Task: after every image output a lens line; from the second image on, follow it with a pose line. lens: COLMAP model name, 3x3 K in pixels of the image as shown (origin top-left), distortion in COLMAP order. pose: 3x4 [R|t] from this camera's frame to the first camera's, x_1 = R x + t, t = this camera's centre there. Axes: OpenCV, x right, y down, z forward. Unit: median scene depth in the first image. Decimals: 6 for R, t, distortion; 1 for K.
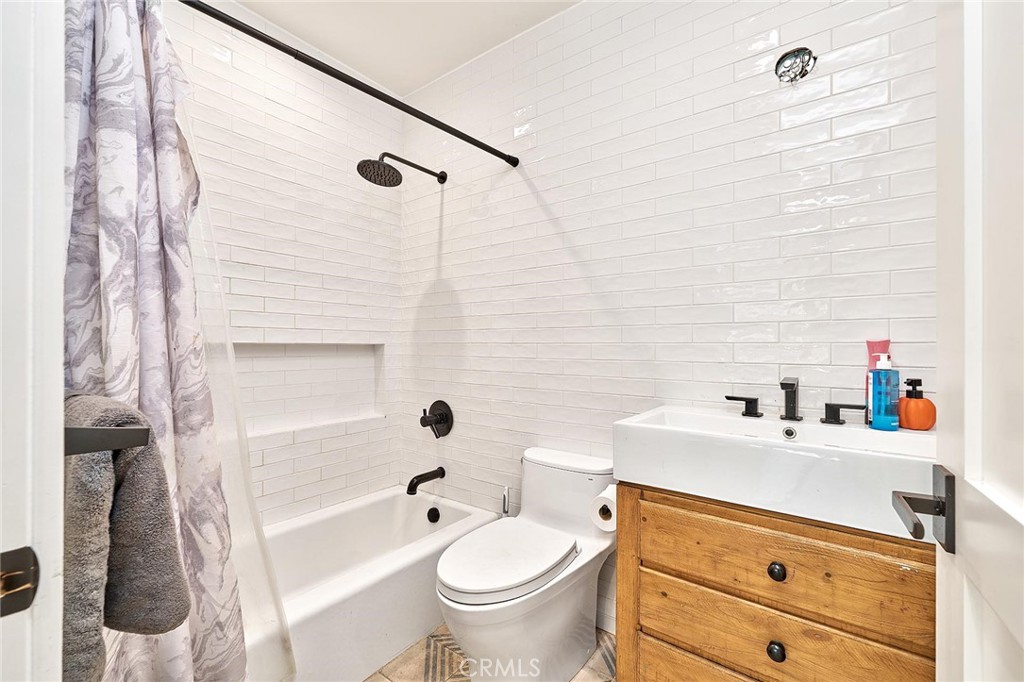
lens RADIAL K [[422.9, 0, 511.3], [0, 422.9, 344.5], [0, 0, 1]] dist [0.001192, -0.000268]
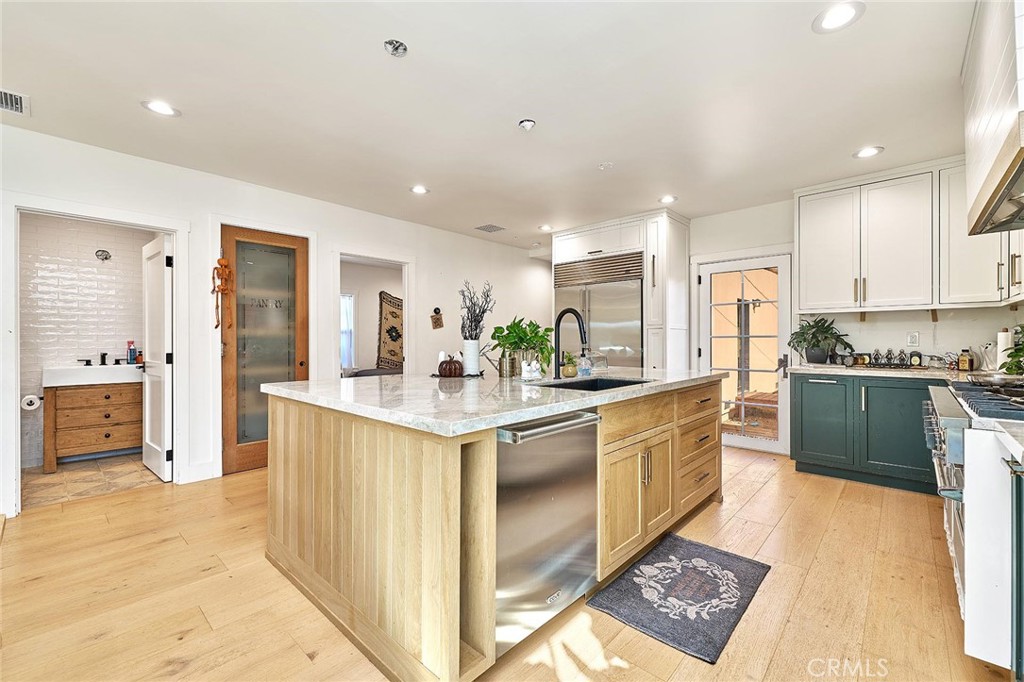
lens RADIAL K [[422.9, 0, 535.0], [0, 422.9, 340.3], [0, 0, 1]] dist [0.001192, -0.000268]
pose [[0.070544, -0.005043, 0.997496, -2.568112], [-0.000157, 0.999987, 0.005067, -0.034829], [-0.997509, -0.000514, 0.070542, -2.781123]]
